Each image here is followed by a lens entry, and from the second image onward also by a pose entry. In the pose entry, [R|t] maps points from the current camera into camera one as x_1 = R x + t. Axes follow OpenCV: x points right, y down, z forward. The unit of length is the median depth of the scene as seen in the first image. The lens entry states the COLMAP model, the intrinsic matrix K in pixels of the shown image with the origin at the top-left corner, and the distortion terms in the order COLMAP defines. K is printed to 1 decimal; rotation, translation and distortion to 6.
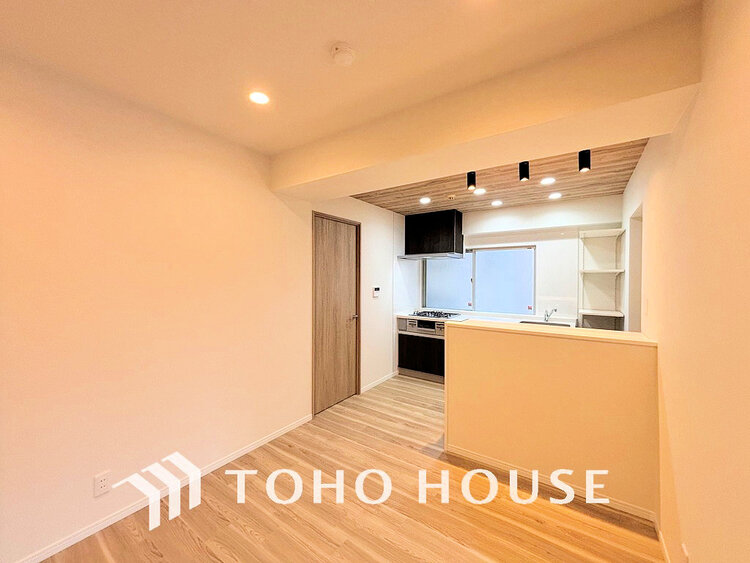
lens RADIAL K [[303.9, 0, 375.0], [0, 303.9, 280.9], [0, 0, 1]] dist [0.001808, 0.000058]
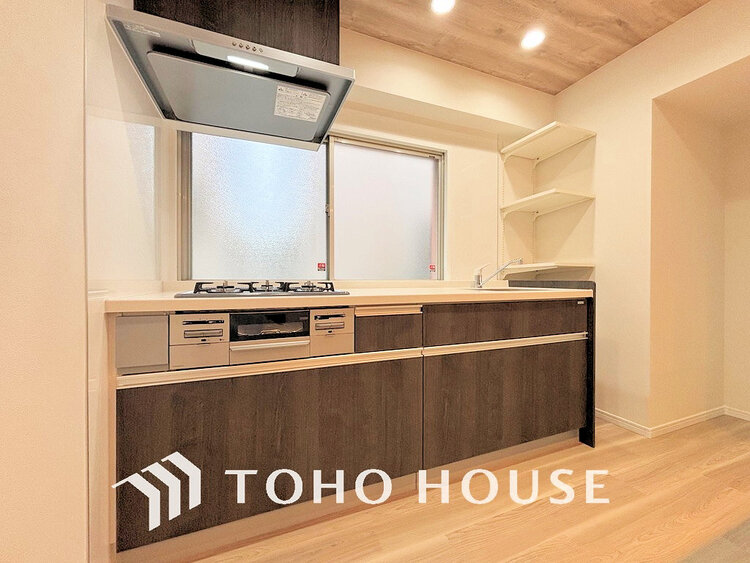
lens RADIAL K [[303.9, 0, 374.0], [0, 303.9, 280.5], [0, 0, 1]] dist [0.001808, 0.000058]
pose [[0.545166, -0.010991, 0.838256, 0.002545], [0.005933, 0.999940, 0.009252, 0.102872], [-0.838307, -0.000071, 0.545198, 0.774384]]
